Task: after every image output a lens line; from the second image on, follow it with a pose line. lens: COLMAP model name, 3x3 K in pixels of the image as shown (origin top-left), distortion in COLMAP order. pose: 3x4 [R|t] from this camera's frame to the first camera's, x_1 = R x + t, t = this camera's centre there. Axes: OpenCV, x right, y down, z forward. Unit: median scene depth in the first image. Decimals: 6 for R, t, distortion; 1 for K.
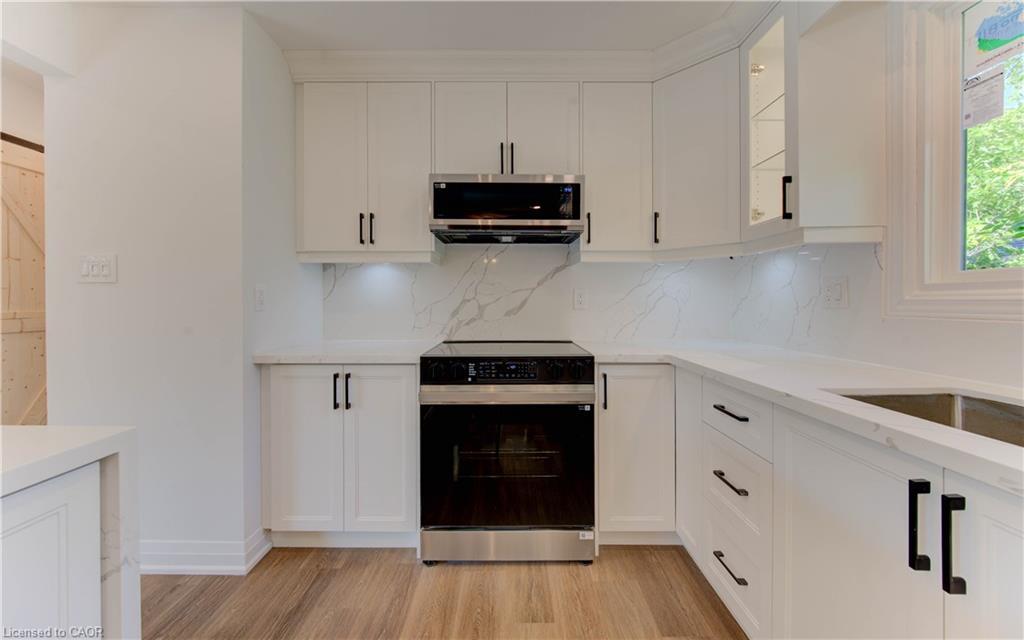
lens RADIAL K [[377.1, 0, 511.7], [0, 377.1, 305.1], [0, 0, 1]] dist [-0.007483, -0.000092]
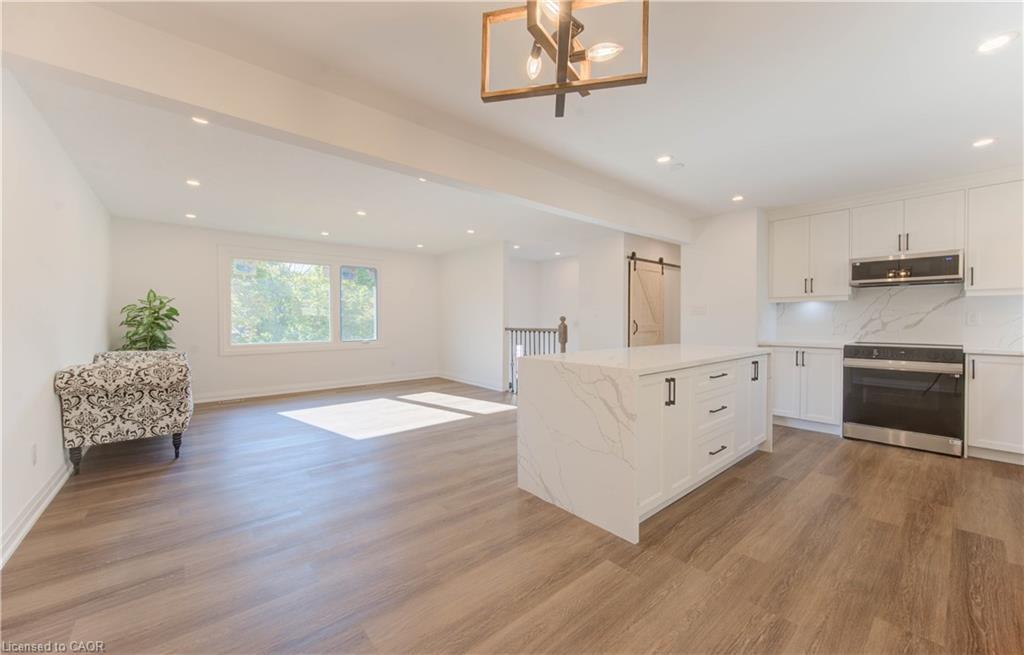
lens RADIAL K [[385.9, 0, 506.6], [0, 385.9, 325.6], [0, 0, 1]] dist [-0.006667, -0.000384]
pose [[0.636473, 0.009739, -0.771238, 0.231057], [-0.004902, 0.999951, 0.008581, 0.011238], [0.771283, -0.001681, 0.636490, -1.937862]]
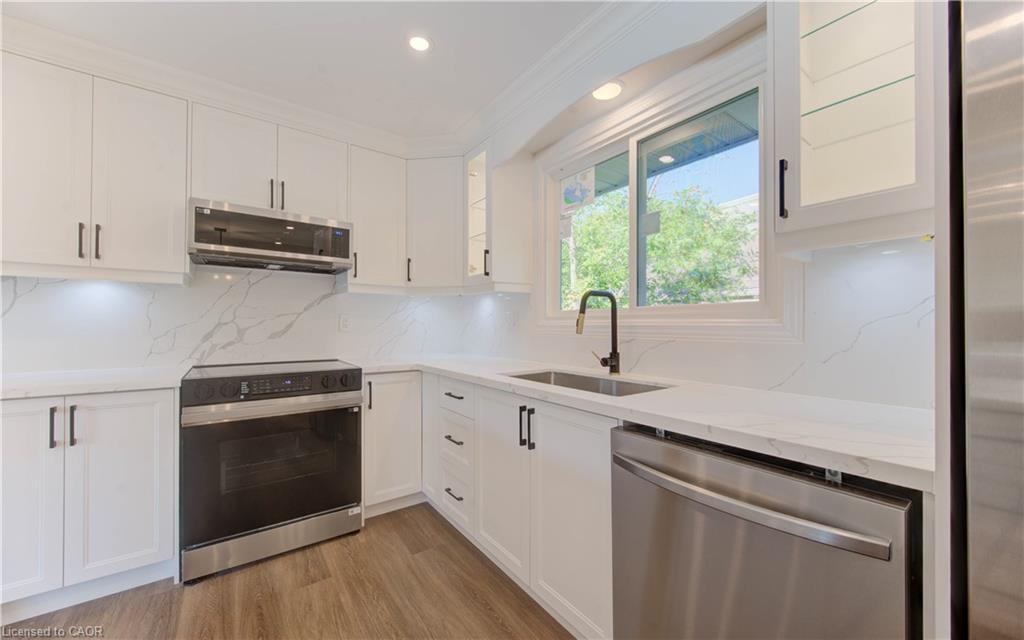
lens RADIAL K [[377.1, 0, 512.3], [0, 377.1, 323.5], [0, 0, 1]] dist [-0.007483, -0.000092]
pose [[0.805730, 0.006988, 0.592242, -0.122845], [0.001246, 0.999908, -0.013494, 0.001928], [-0.592282, 0.011611, 0.805647, -0.323039]]
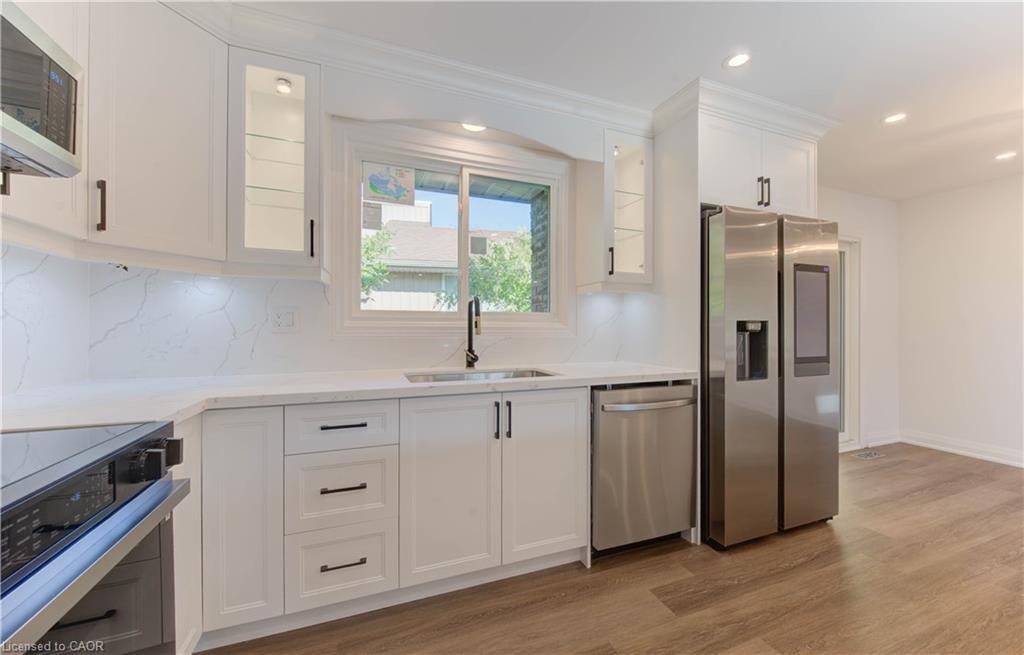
lens RADIAL K [[385.9, 0, 509.2], [0, 385.9, 329.7], [0, 0, 1]] dist [-0.006667, -0.000384]
pose [[-0.358167, -0.002526, 0.933654, -0.500085], [0.006247, 0.999967, 0.005102, -0.003276], [-0.933637, 0.007660, -0.358140, 0.711557]]
